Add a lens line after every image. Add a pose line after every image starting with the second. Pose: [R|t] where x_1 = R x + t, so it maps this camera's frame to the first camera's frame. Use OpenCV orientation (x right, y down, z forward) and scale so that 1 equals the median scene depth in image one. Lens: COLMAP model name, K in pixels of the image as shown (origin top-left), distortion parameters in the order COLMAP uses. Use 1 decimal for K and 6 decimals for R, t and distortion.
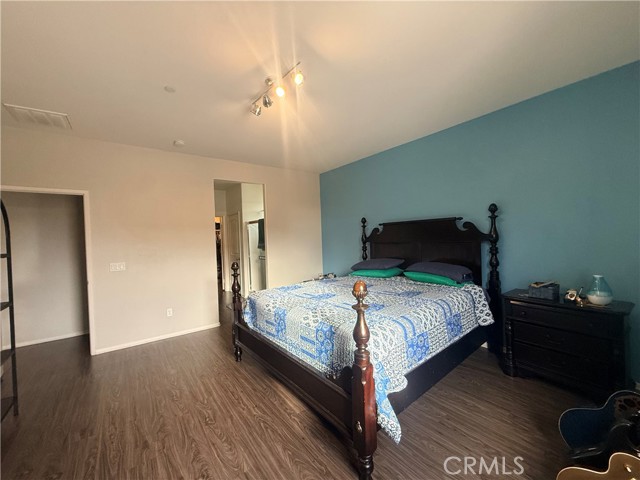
lens RADIAL K [[254.2, 0, 322.2], [0, 254.2, 239.6], [0, 0, 1]] dist [-0.003771, 0.001452]
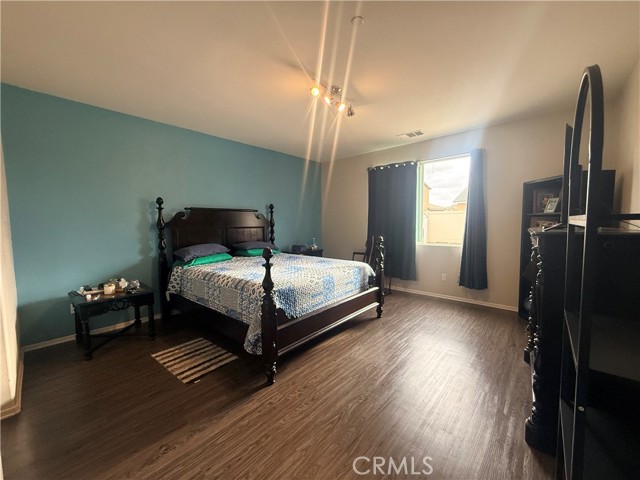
lens RADIAL K [[254.2, 0, 322.3], [0, 254.2, 239.8], [0, 0, 1]] dist [-0.003771, 0.001452]
pose [[-0.184708, -0.027863, 0.982398, -1.200755], [0.027213, 0.999070, 0.033452, 0.054919], [-0.982417, 0.032913, -0.183778, 1.109809]]
